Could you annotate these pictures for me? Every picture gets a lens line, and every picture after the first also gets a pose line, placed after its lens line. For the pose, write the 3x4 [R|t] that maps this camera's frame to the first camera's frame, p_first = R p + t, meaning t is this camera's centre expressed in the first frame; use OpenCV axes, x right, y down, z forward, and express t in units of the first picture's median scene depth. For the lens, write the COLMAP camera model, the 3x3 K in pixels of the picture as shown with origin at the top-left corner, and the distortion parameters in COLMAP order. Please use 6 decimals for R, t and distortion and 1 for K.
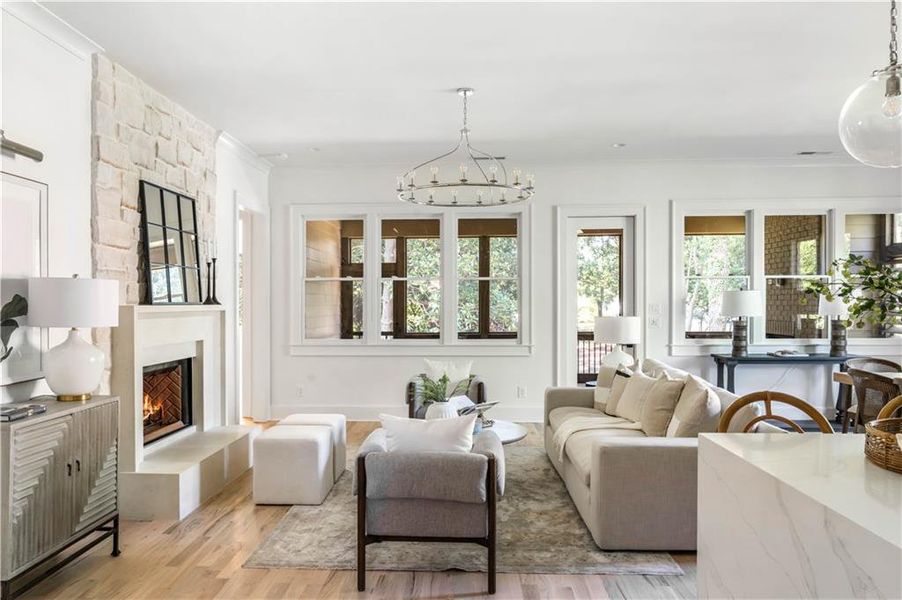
lens RADIAL K [[655.4, 0, 437.7], [0, 655.4, 304.0], [0, 0, 1]] dist [-0.012331, -0.000490]
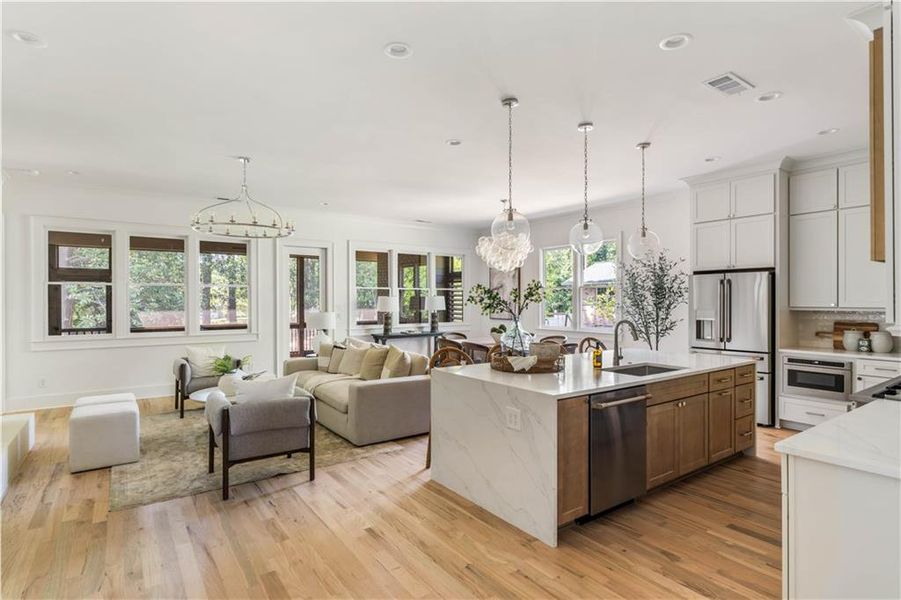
lens RADIAL K [[460.5, 0, 458.6], [0, 460.5, 301.7], [0, 0, 1]] dist [-0.000554, 0.000965]
pose [[0.777066, 0.002125, 0.629415, -0.195857], [-0.000519, 0.999996, -0.002735, -0.004566], [-0.629418, 0.001799, 0.777064, -0.077984]]
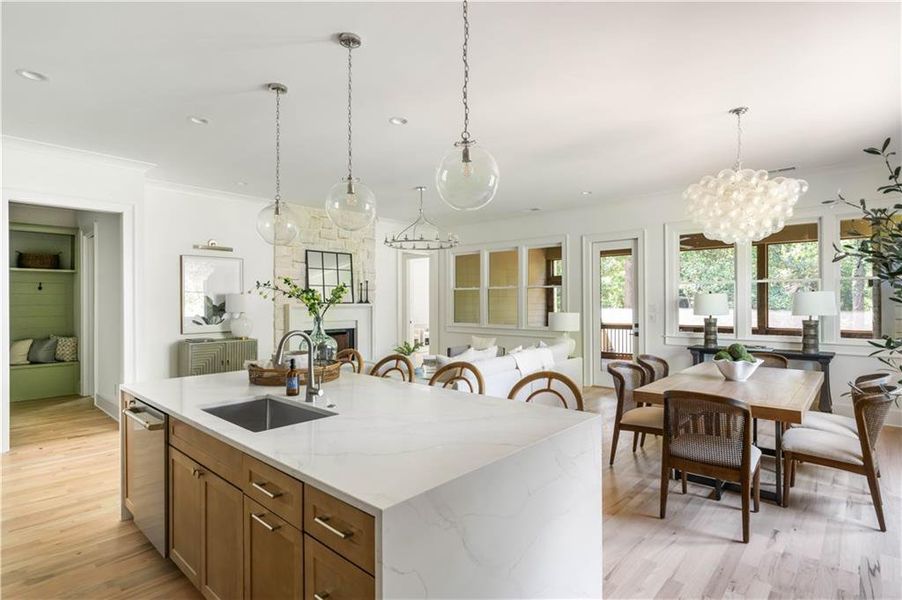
lens RADIAL K [[461.0, 0, 459.1], [0, 461.0, 301.7], [0, 0, 1]] dist [-0.000554, 0.000965]
pose [[0.779834, 0.003005, -0.625979, 0.793282], [-0.002134, 0.999995, 0.002142, -0.007781], [0.625982, -0.000334, 0.779837, 0.049542]]
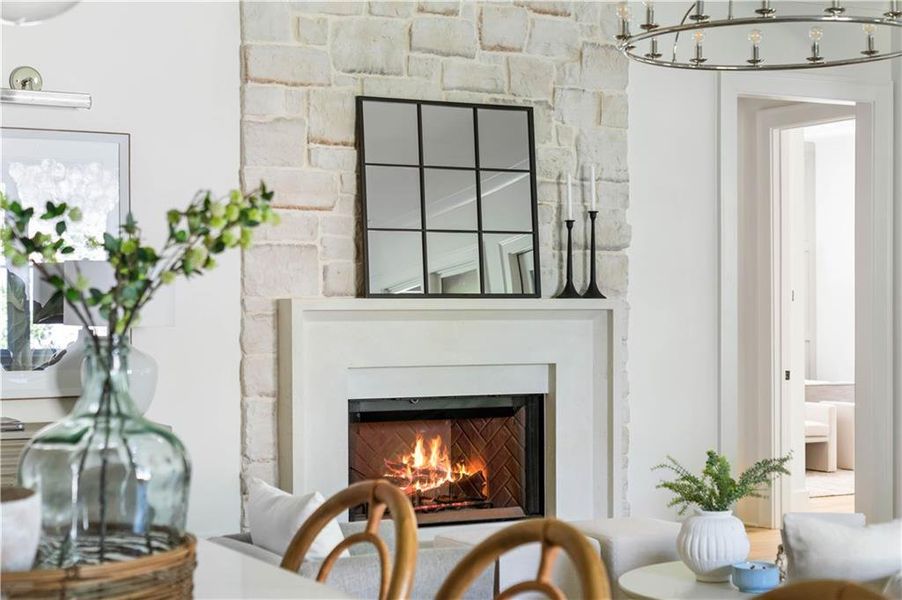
lens RADIAL K [[1587.9, 0, 451.0], [0, 1587.9, 300.0], [0, 0, 1]] dist [-0.011610, -0.114720]
pose [[0.509924, -0.001926, -0.860217, 0.705895], [-0.001237, 0.999995, -0.002972, 0.006486], [0.860219, 0.002580, 0.509919, 0.245445]]
